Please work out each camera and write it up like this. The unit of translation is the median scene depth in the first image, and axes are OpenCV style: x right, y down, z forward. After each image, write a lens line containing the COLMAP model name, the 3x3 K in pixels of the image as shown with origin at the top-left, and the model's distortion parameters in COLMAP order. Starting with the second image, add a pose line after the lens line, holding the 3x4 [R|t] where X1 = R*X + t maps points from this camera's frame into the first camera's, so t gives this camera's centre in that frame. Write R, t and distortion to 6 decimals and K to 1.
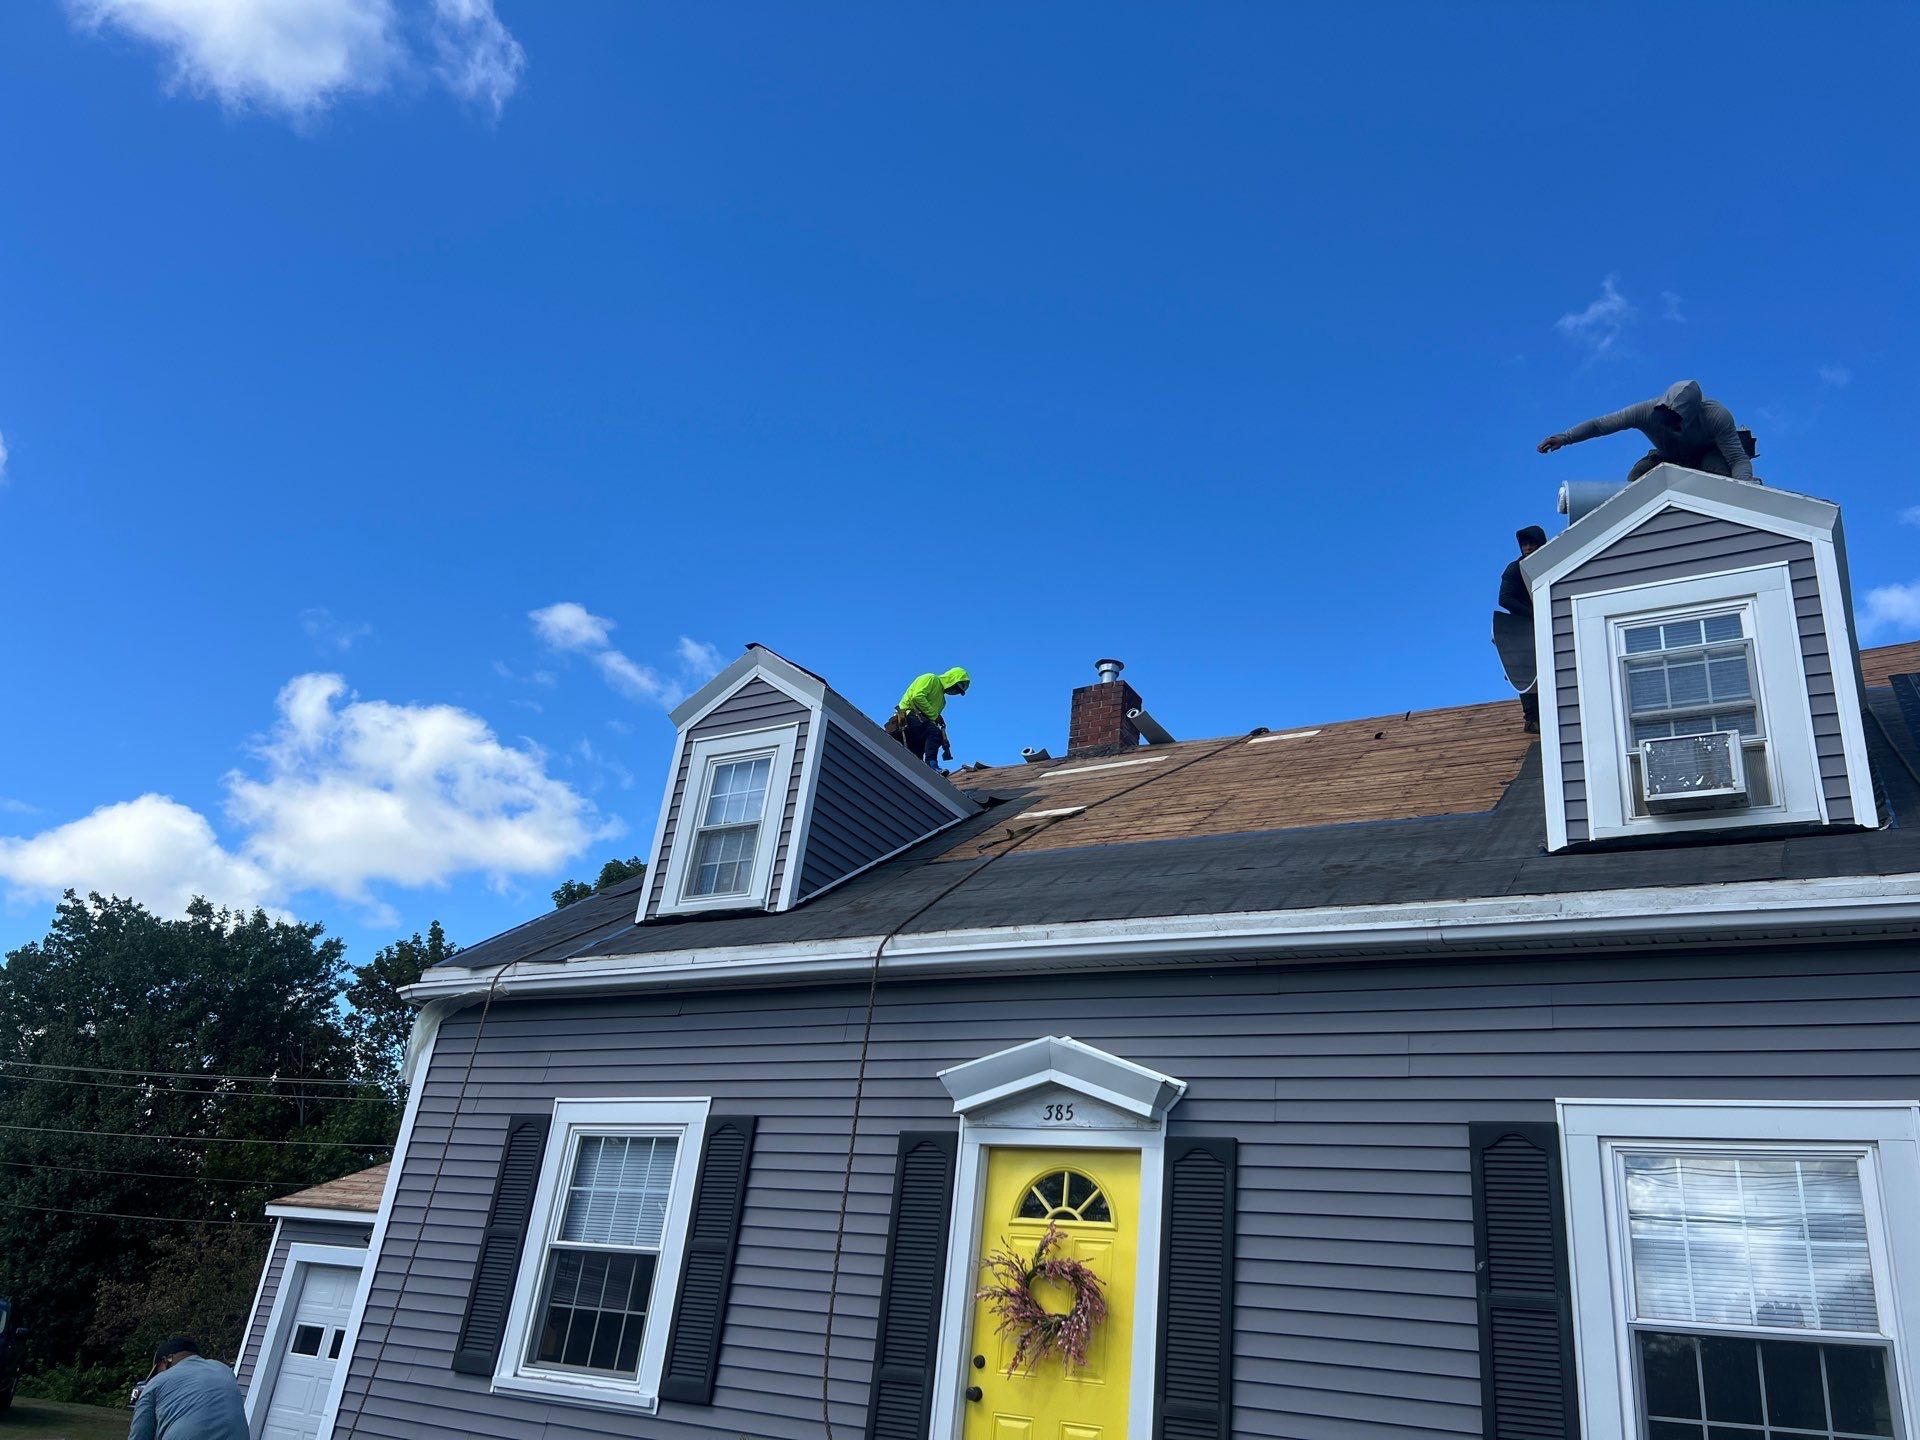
lens RADIAL K [[1443.5, 0, 950.8], [0, 1443.5, 742.3], [0, 0, 1]] dist [0.062050, -0.073557]
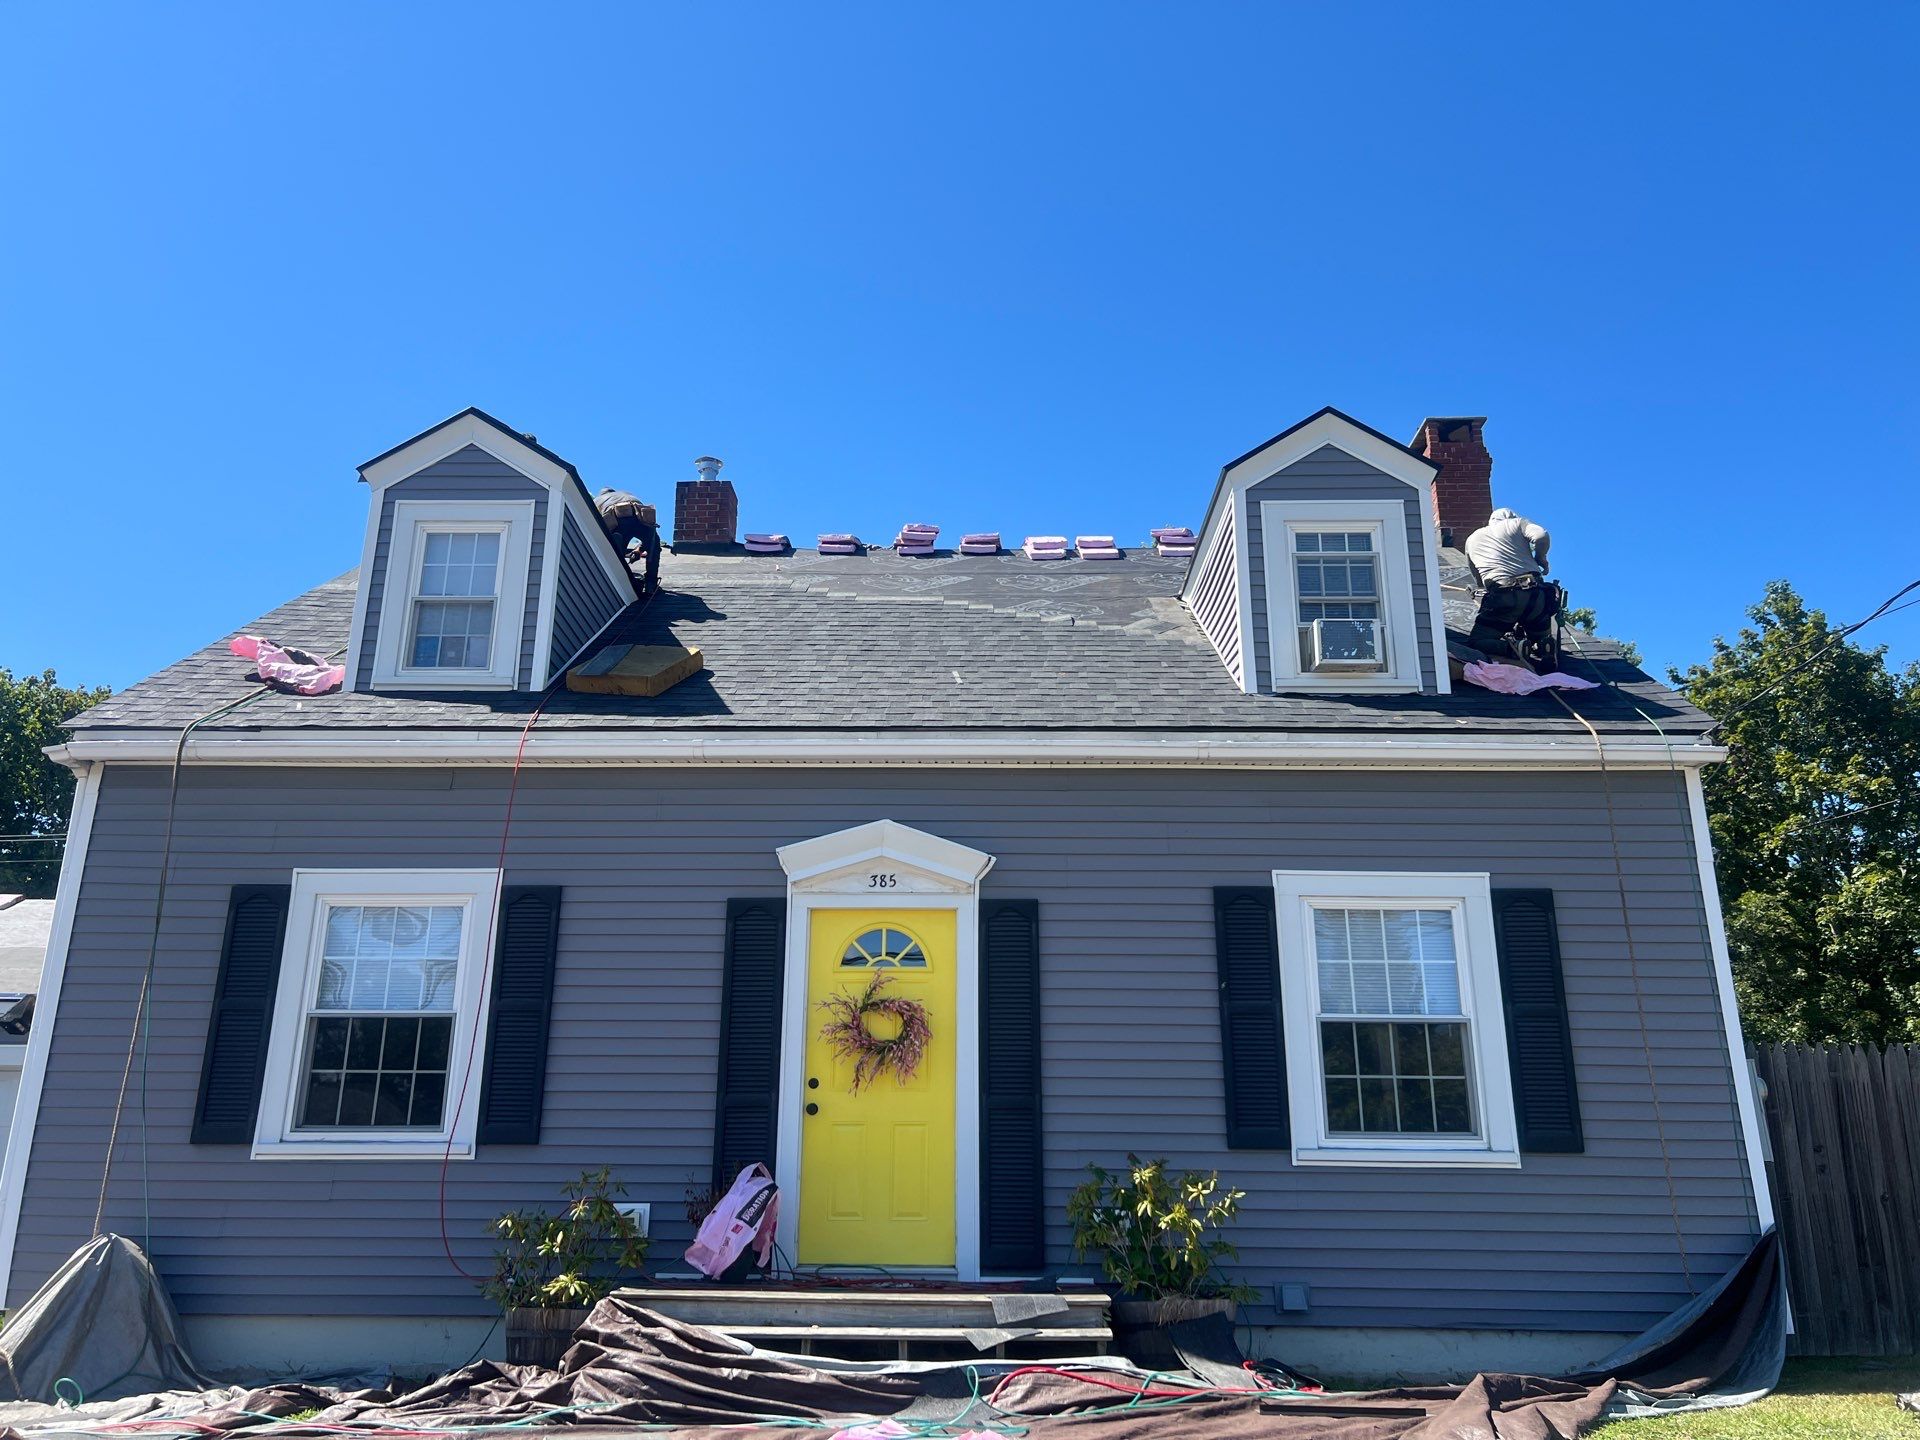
lens RADIAL K [[1443.5, 0, 956.7], [0, 1443.5, 733.3], [0, 0, 1]] dist [0.062050, -0.073557]
pose [[0.862776, 0.046550, 0.503438, -0.475193], [-0.122706, 0.985260, 0.119188, -0.015256], [-0.490469, -0.164607, 0.855771, -0.031848]]
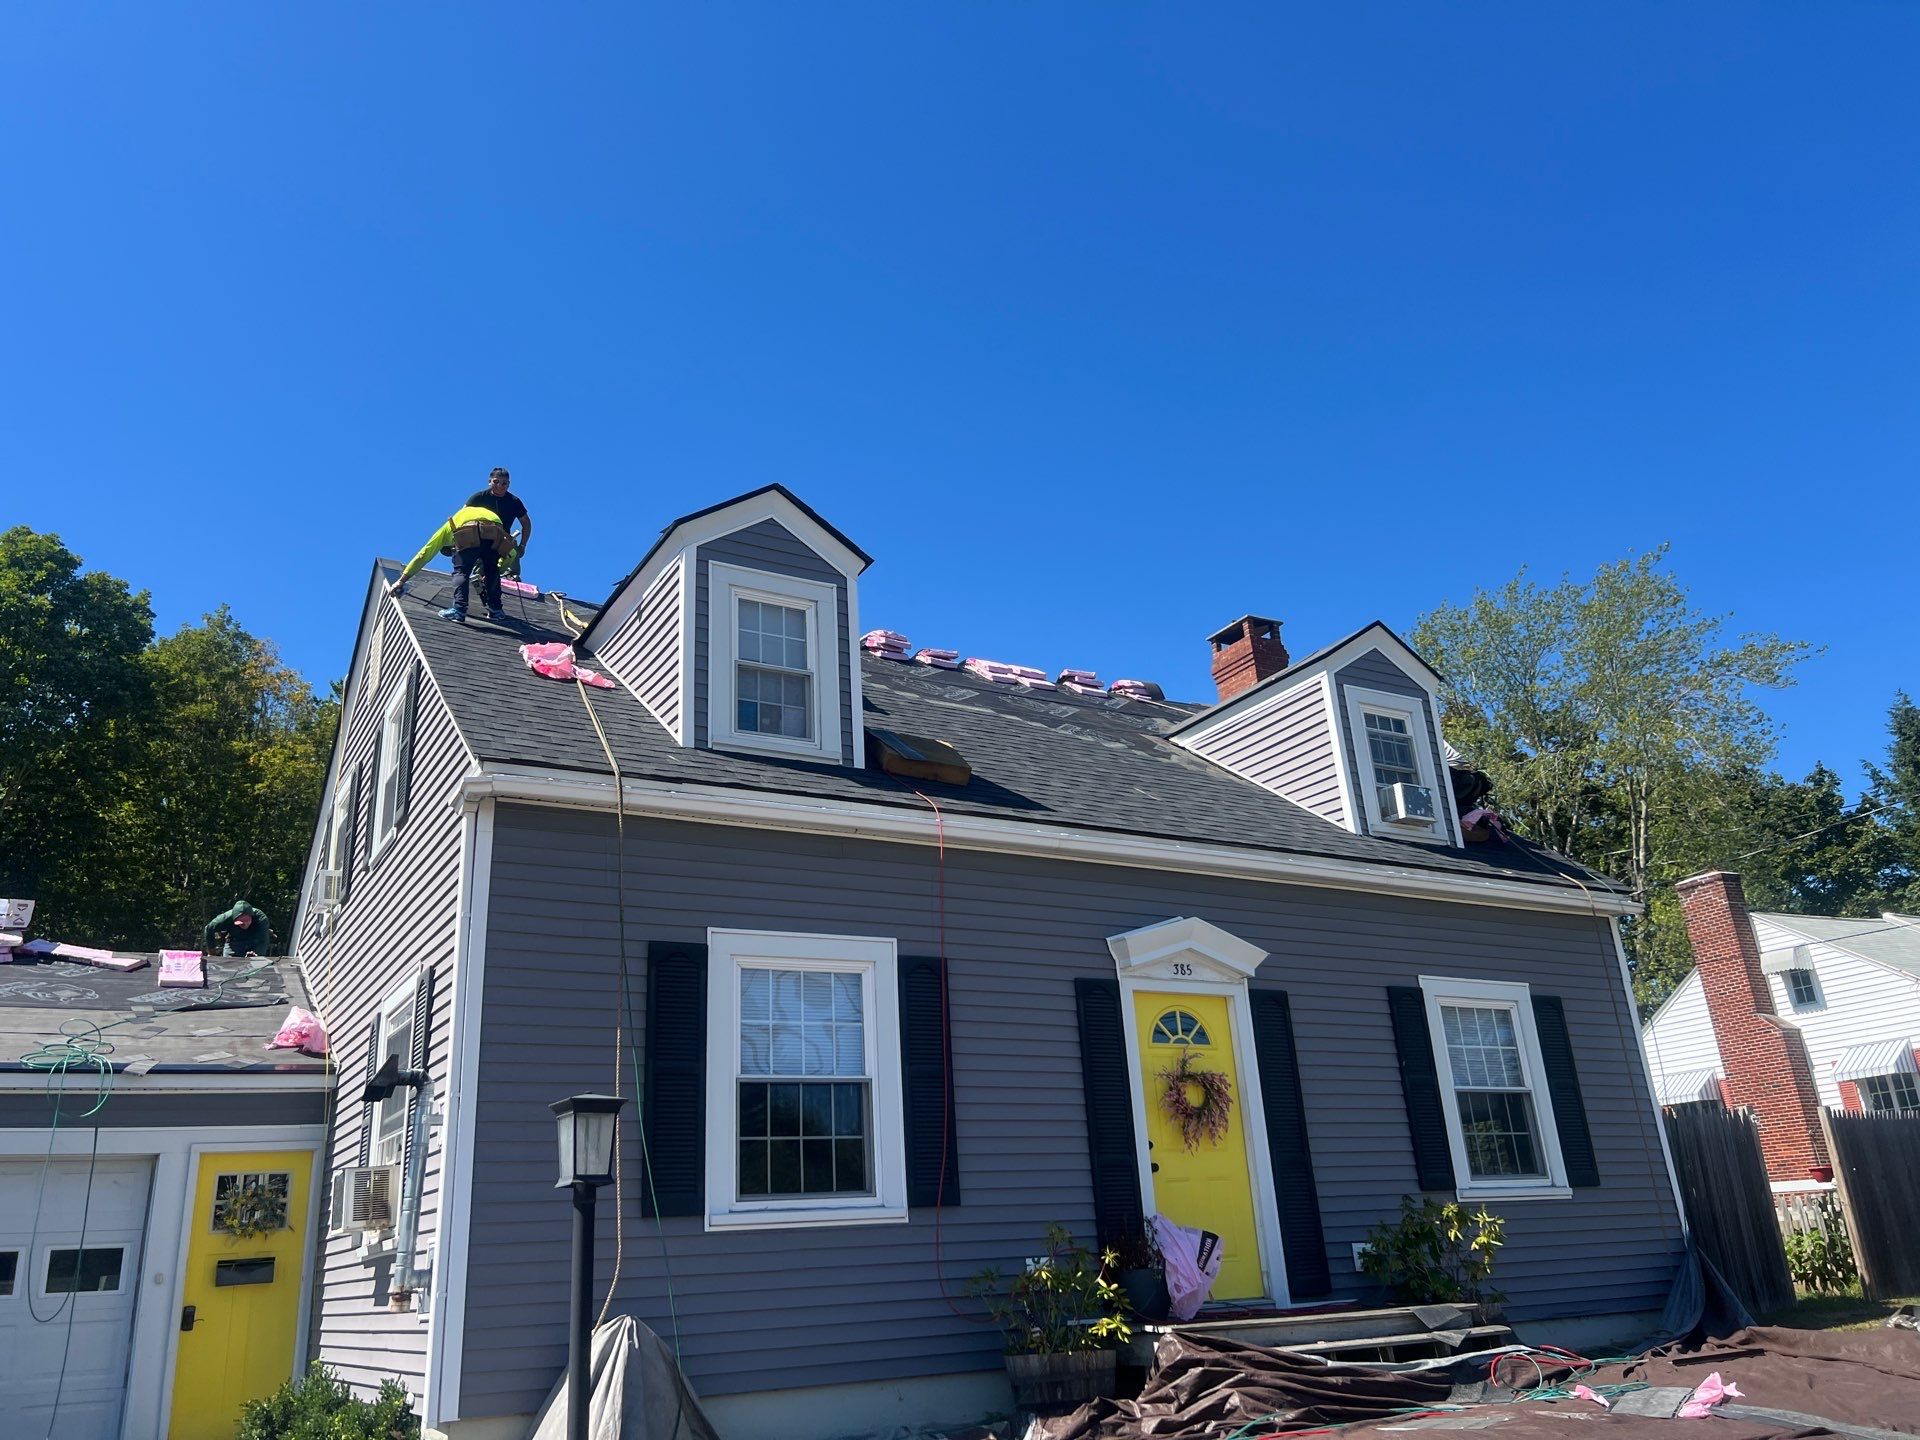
lens RADIAL K [[1443.5, 0, 946.9], [0, 1443.5, 723.6], [0, 0, 1]] dist [0.062050, -0.073557]
pose [[0.479124, 0.175830, 0.859956, -1.272805], [-0.257339, 0.964817, -0.053894, 0.158187], [-0.839176, -0.195479, 0.507515, 0.521708]]
